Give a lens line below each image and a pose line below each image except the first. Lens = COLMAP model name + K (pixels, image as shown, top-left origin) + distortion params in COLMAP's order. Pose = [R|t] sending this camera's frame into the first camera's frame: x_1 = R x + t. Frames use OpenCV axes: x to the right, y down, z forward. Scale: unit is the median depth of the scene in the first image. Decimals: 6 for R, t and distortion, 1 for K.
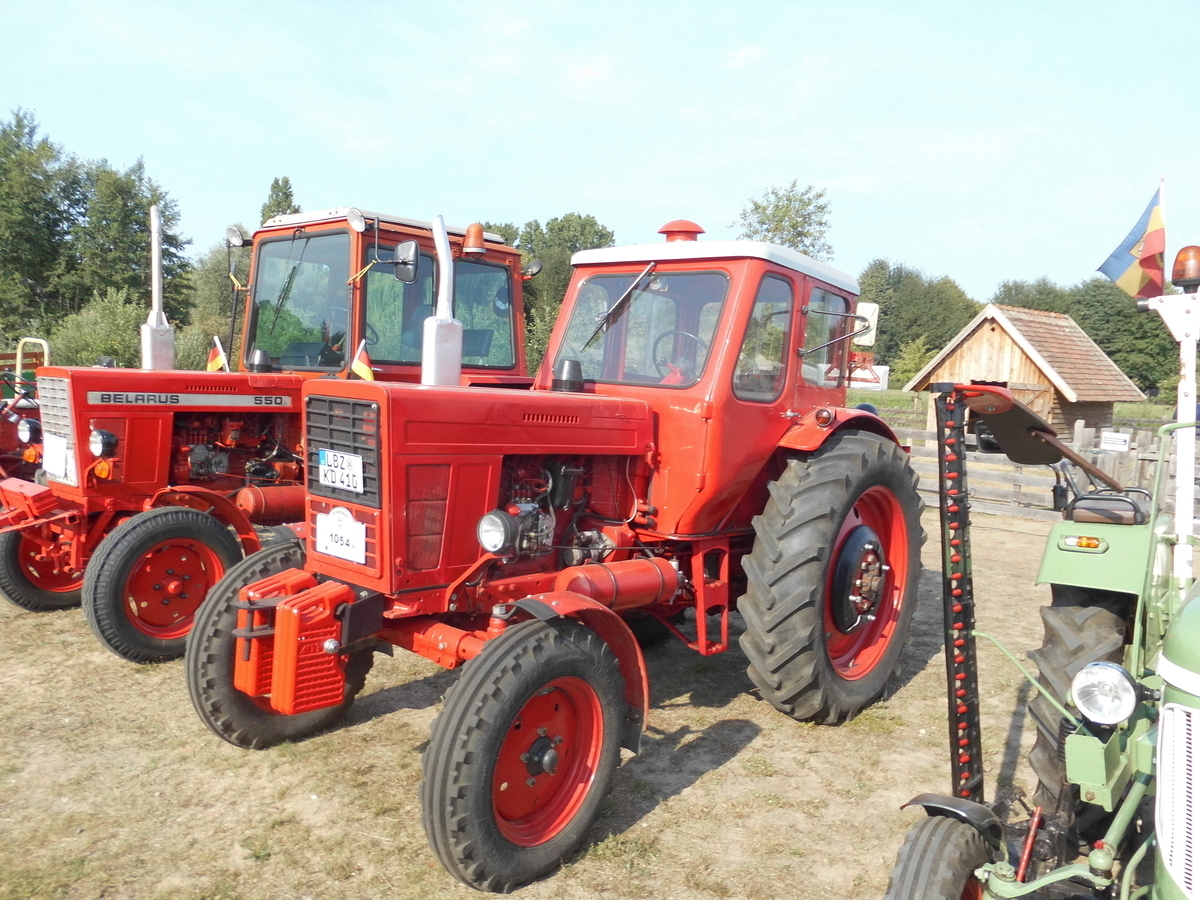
lens RADIAL K [[902.5, 0, 597.7], [0, 902.5, 447.3], [0, 0, 1]] dist [-0.013181, 0.021241]
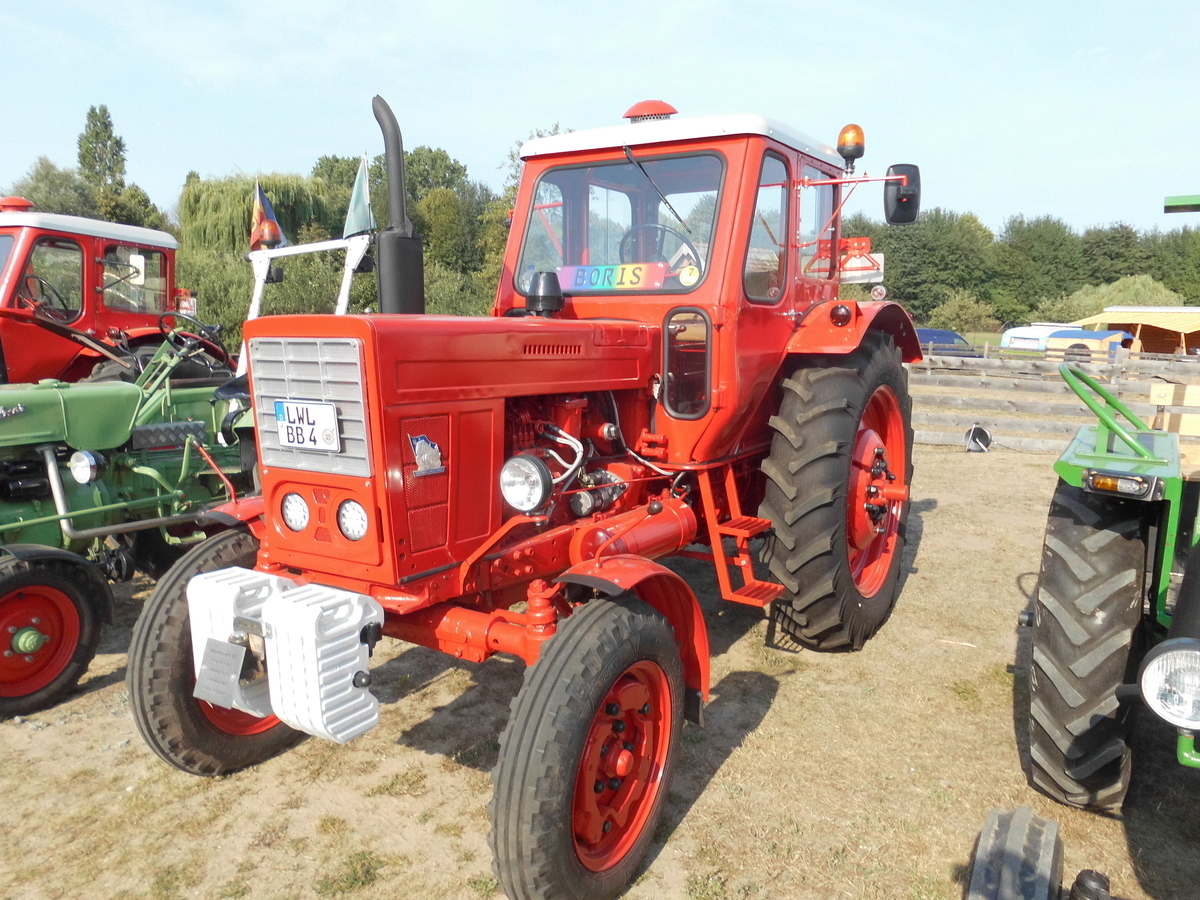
lens RADIAL K [[902.5, 0, 598.9], [0, 902.5, 453.0], [0, 0, 1]] dist [-0.013181, 0.021241]
pose [[0.990511, -0.037805, 0.132131, 0.119281], [0.027838, 0.996682, 0.076486, 0.011562], [-0.134584, -0.072082, 0.988277, -0.089150]]
